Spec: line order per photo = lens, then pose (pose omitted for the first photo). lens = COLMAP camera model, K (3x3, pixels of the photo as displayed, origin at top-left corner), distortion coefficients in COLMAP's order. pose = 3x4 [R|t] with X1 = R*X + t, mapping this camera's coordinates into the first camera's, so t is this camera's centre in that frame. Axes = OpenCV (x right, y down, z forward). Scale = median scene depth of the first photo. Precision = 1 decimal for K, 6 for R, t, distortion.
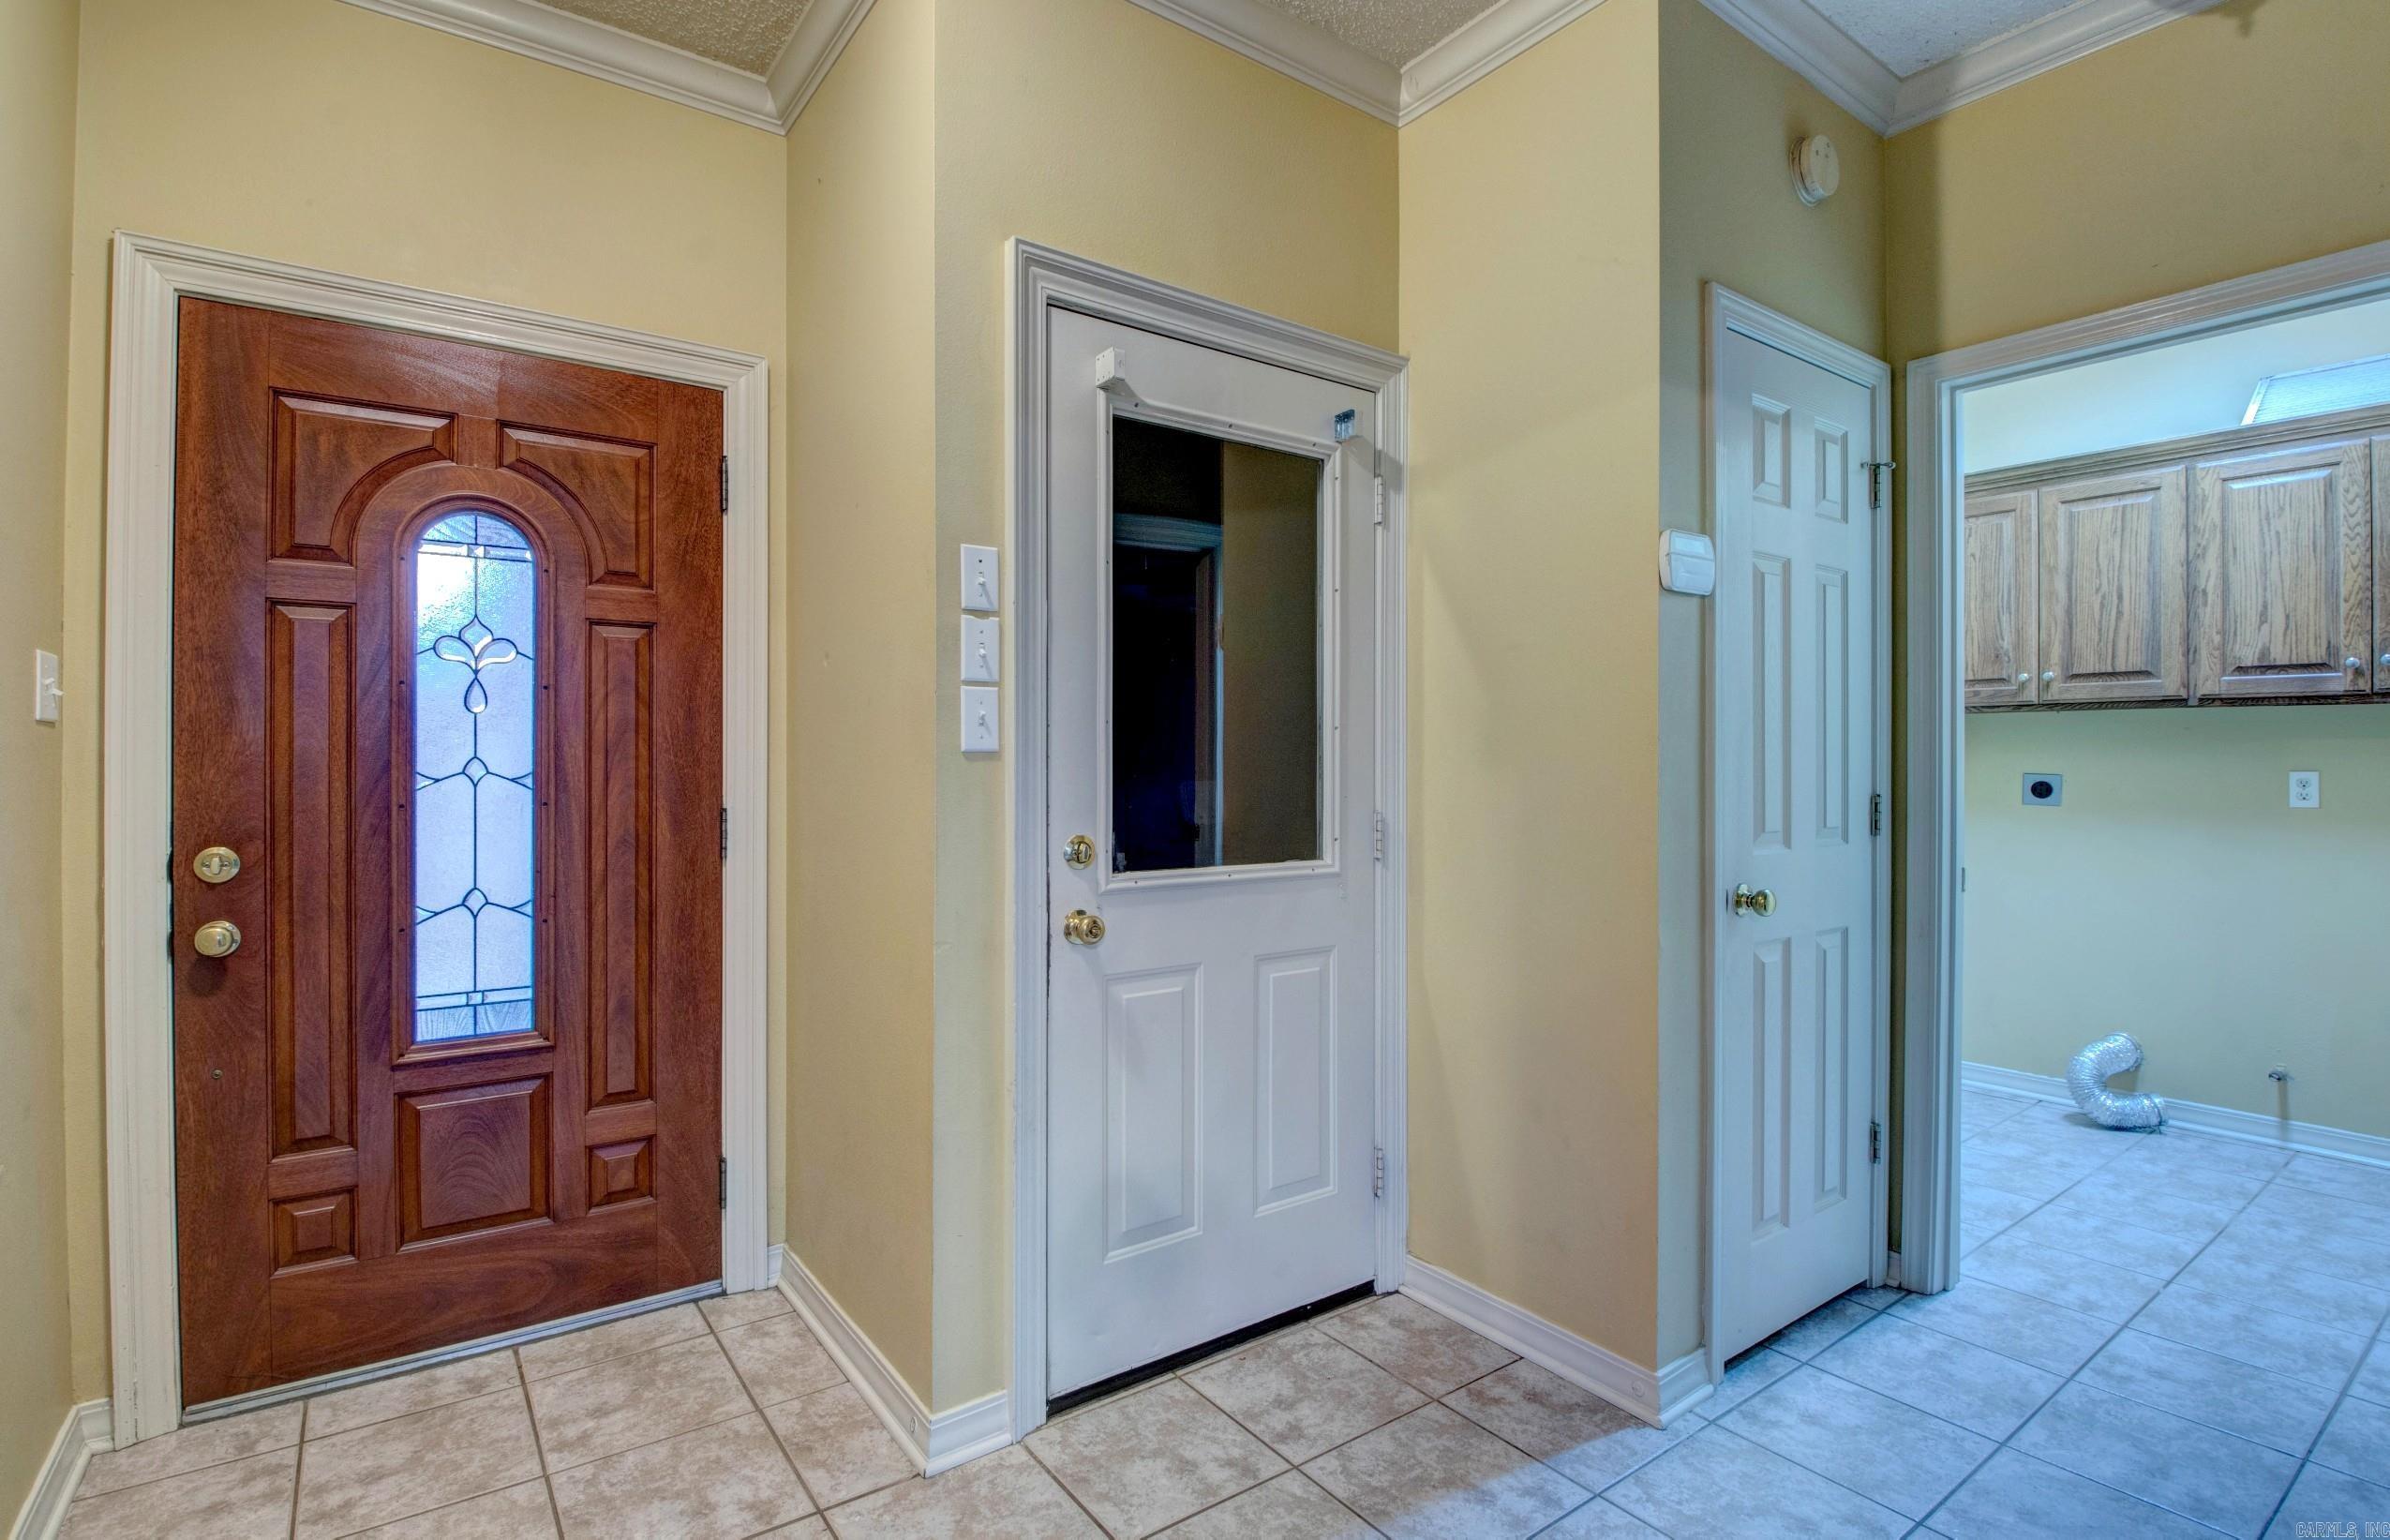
lens RADIAL K [[1123.3, 0, 1207.3], [0, 1123.3, 756.4], [0, 0, 1]] dist [-0.002024, -0.013780]
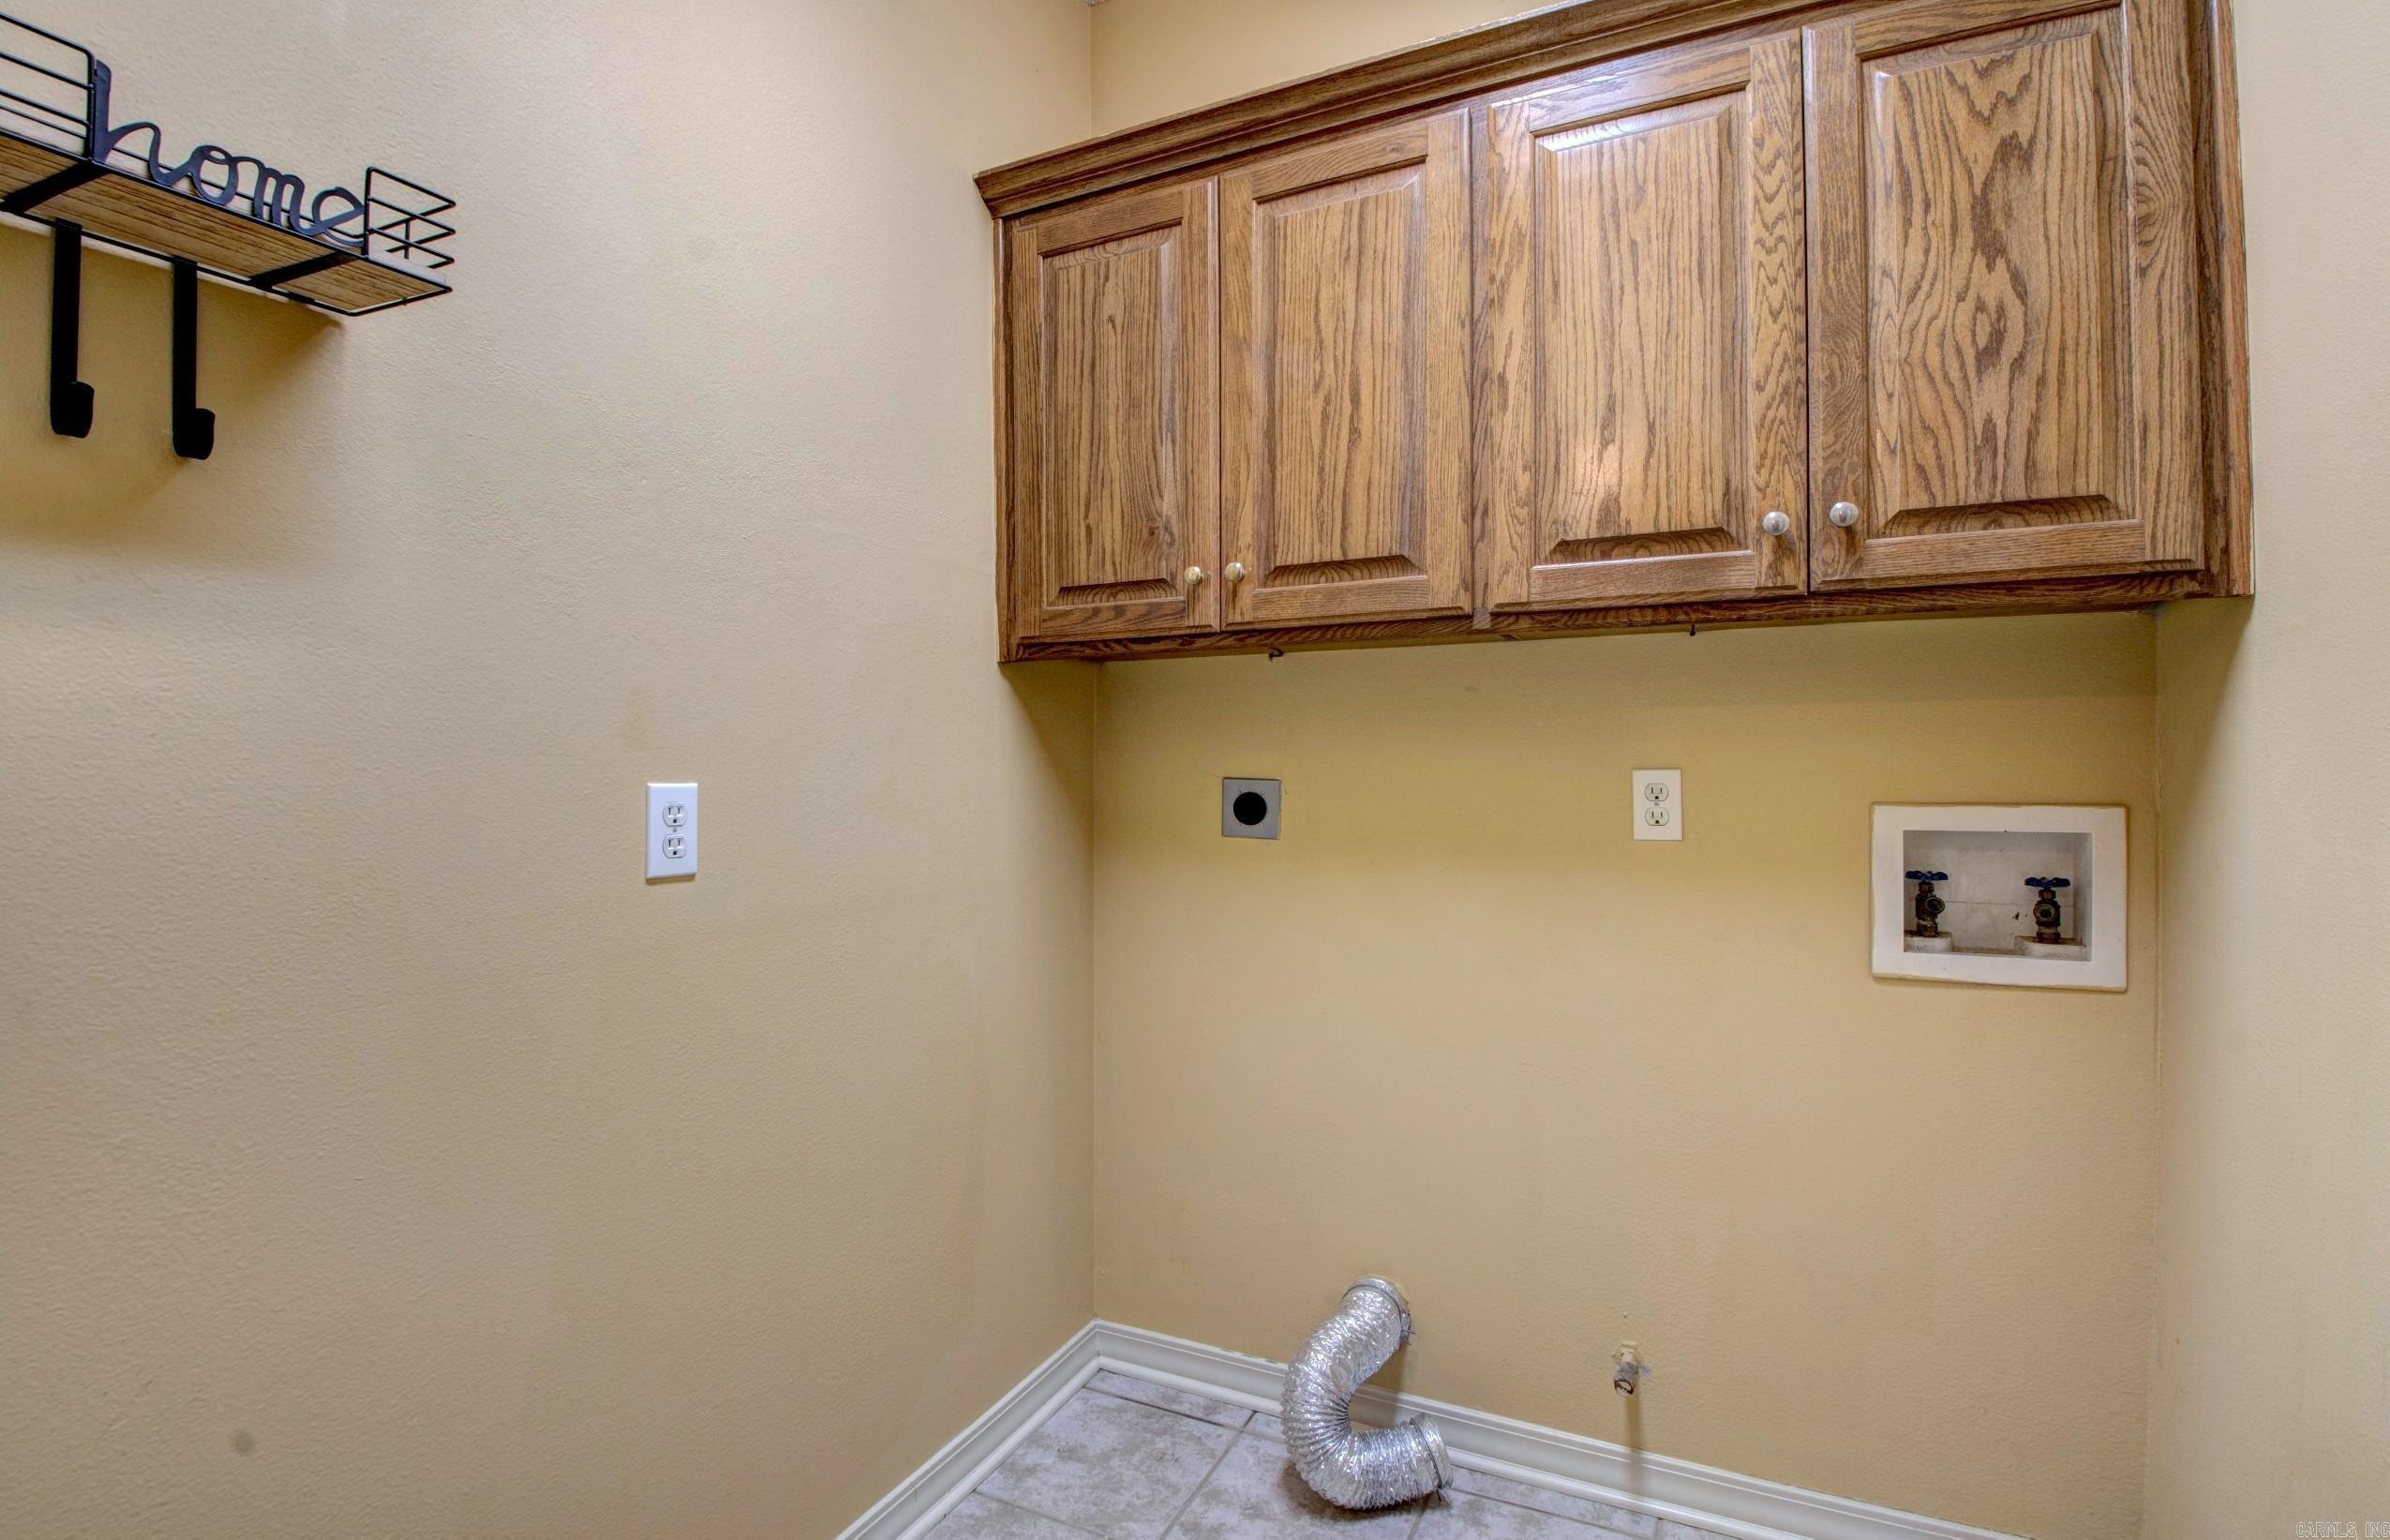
lens RADIAL K [[1123.3, 0, 1190.9], [0, 1123.3, 766.3], [0, 0, 1]] dist [-0.002024, -0.013780]
pose [[0.887890, -0.010898, 0.459926, 0.558271], [0.008253, 0.999936, 0.007760, 0.006363], [-0.459981, -0.003094, 0.887923, 0.634976]]
